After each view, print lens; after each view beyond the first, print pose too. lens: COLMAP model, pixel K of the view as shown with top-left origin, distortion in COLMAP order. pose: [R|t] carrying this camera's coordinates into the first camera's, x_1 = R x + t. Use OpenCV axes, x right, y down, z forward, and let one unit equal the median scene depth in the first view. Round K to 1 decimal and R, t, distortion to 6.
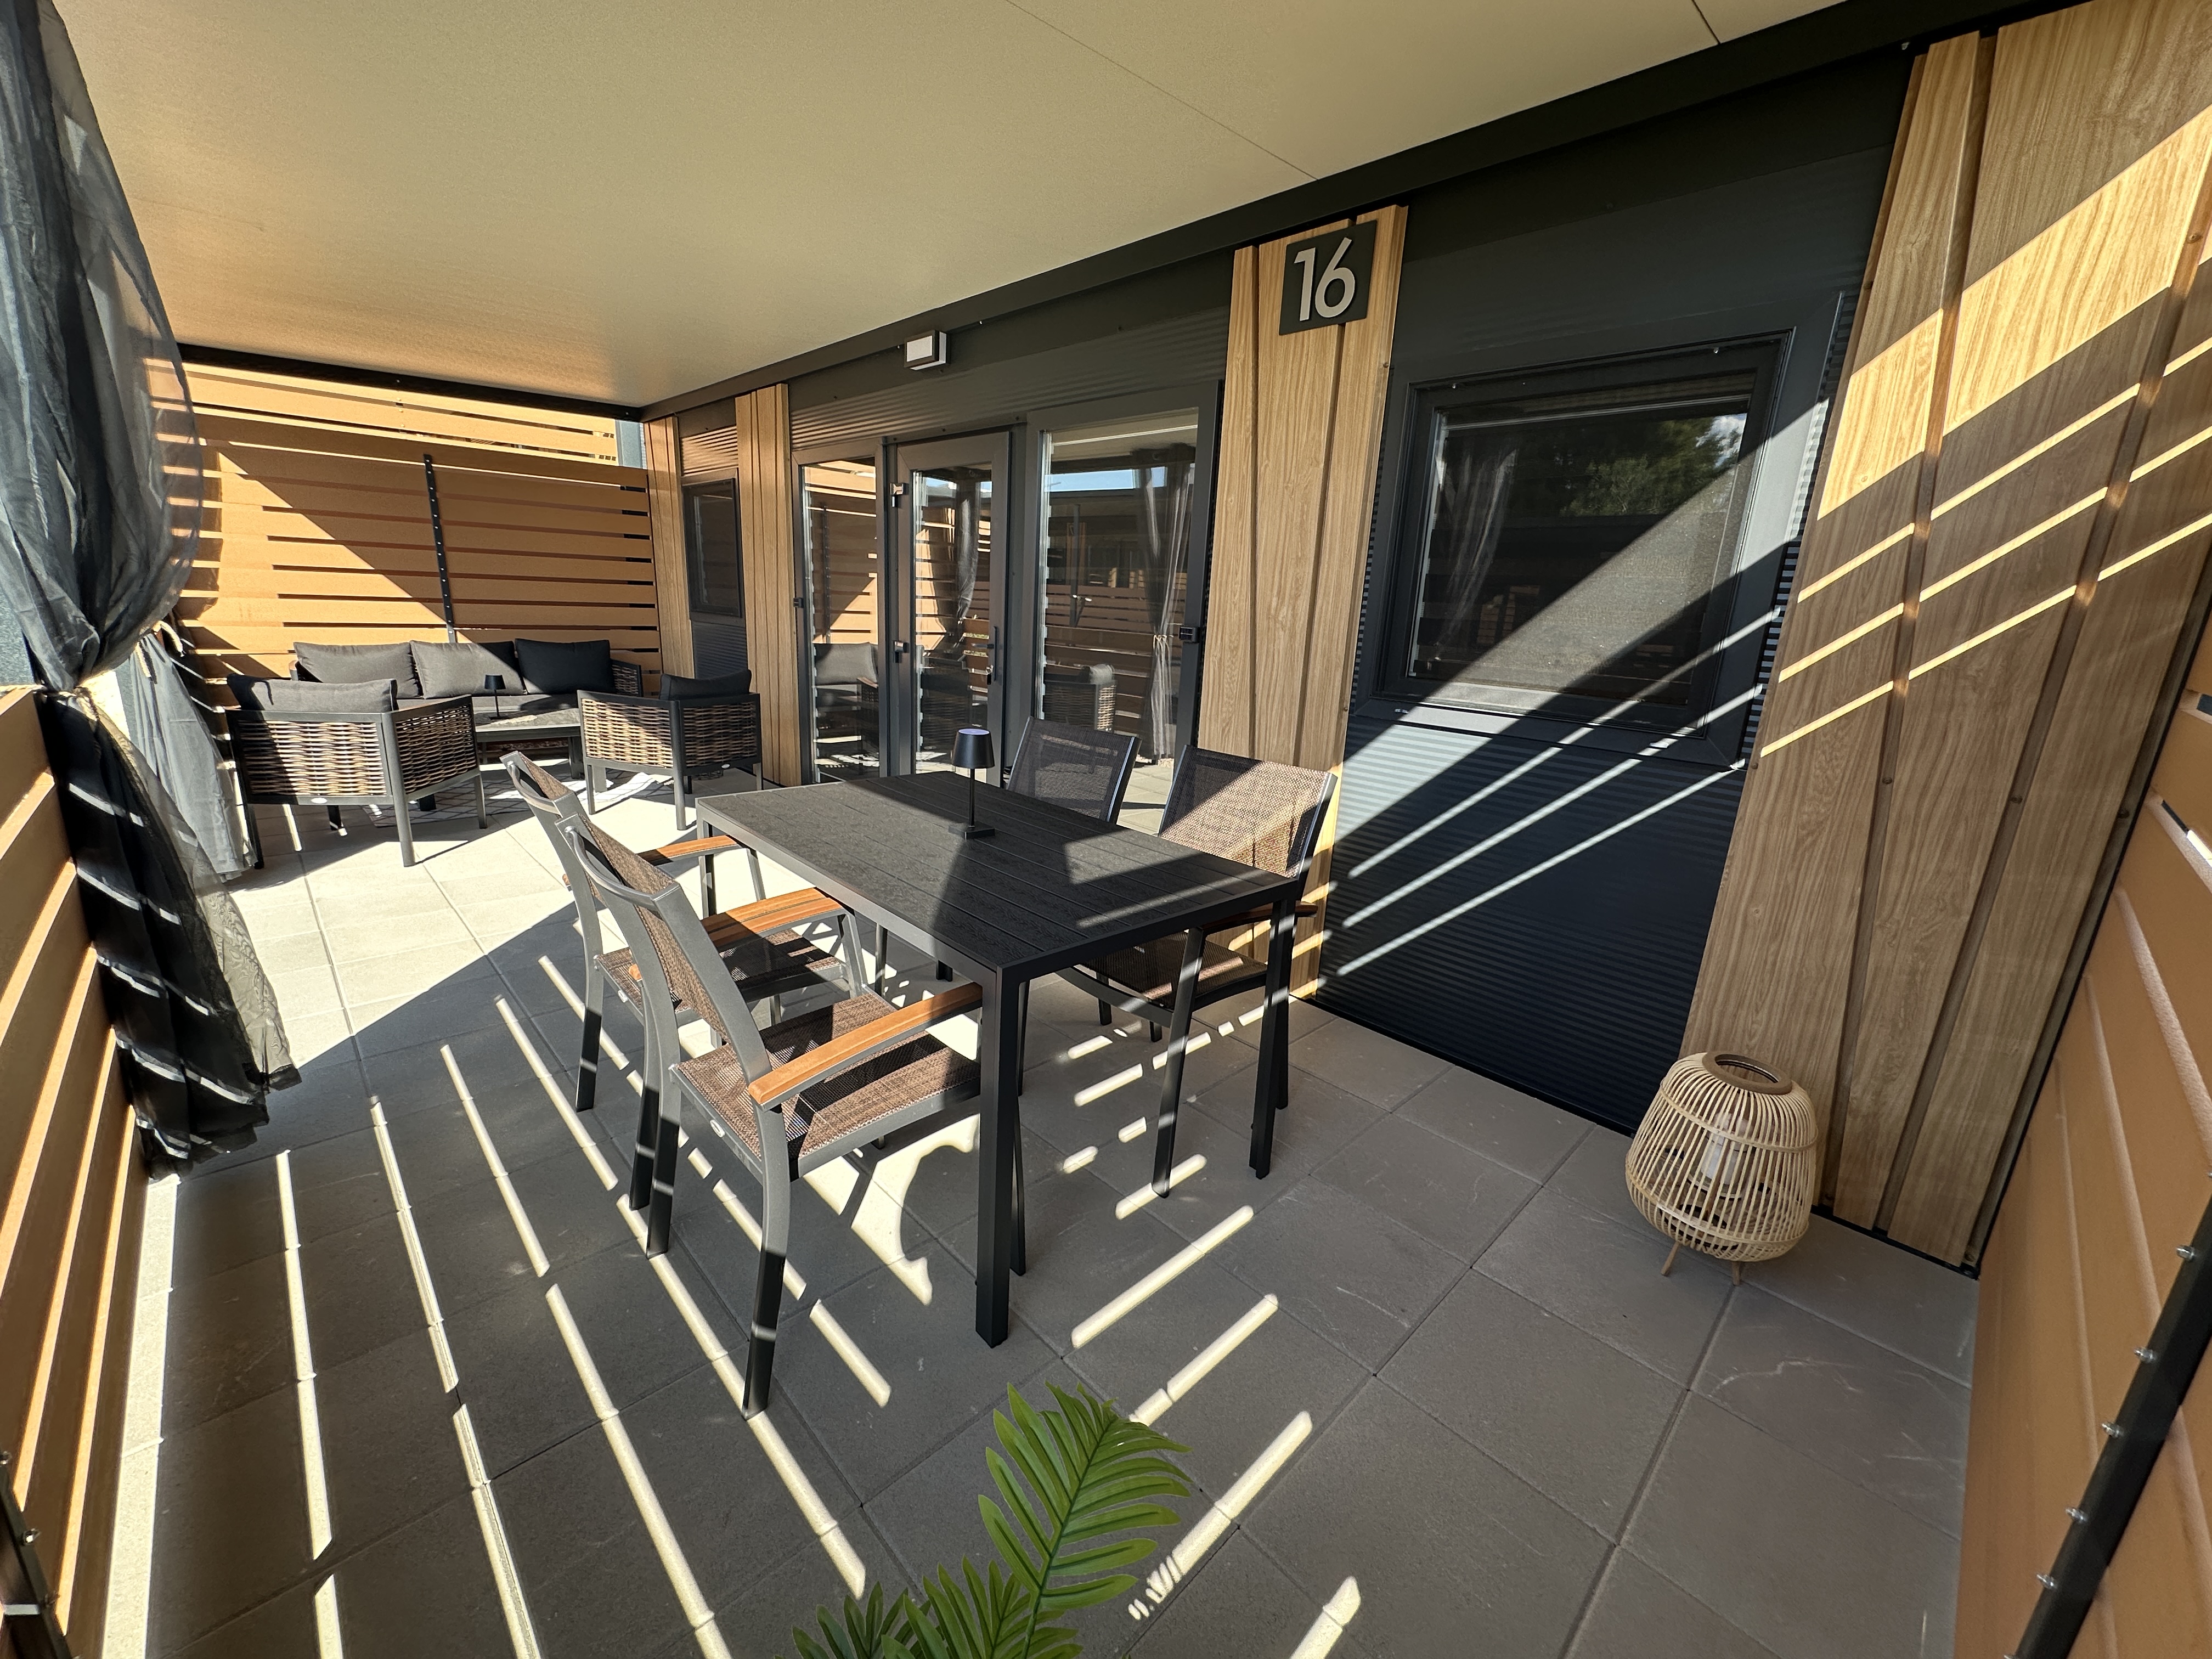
lens RADIAL K [[879.9, 0, 1099.5], [0, 879.9, 824.5], [0, 0, 1]] dist [-0.004071, 0.000769]
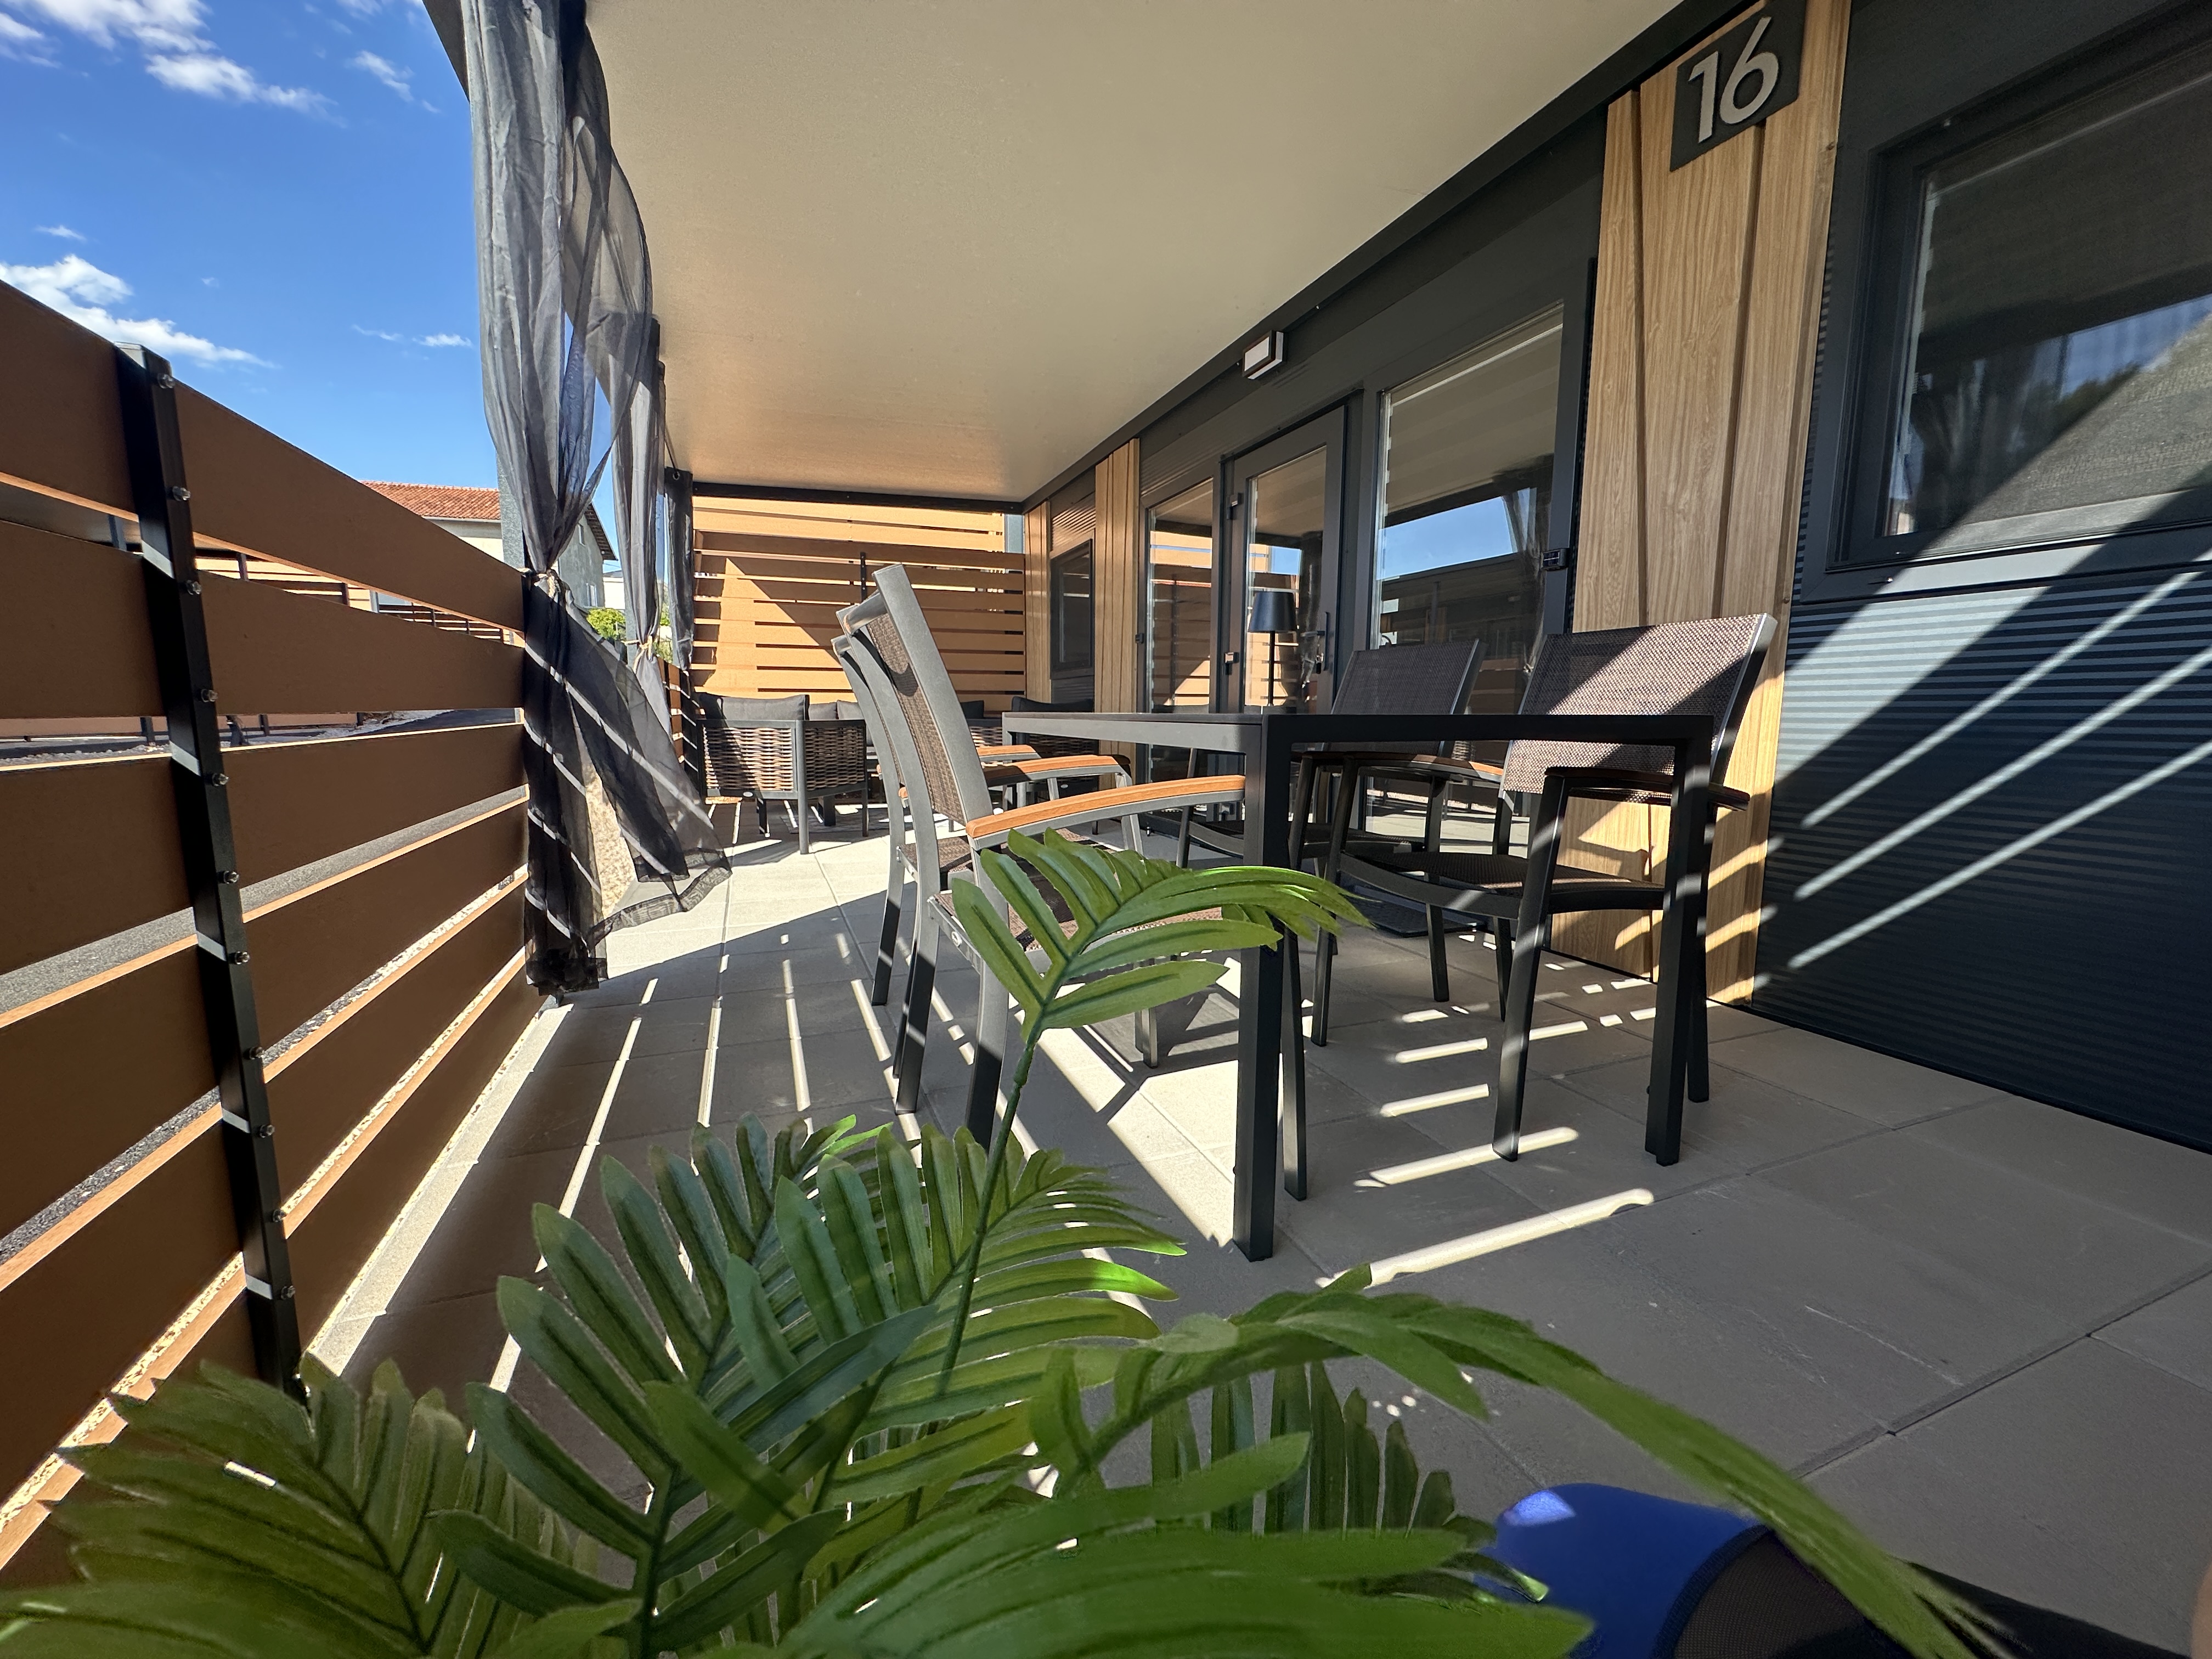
lens RADIAL K [[879.9, 0, 1100.4], [0, 879.9, 818.3], [0, 0, 1]] dist [-0.004071, 0.000769]
pose [[0.924690, 0.005517, -0.380682, 0.024041], [-0.056007, 0.990988, -0.121680, 0.173849], [0.376580, 0.133837, 0.916665, 0.112343]]
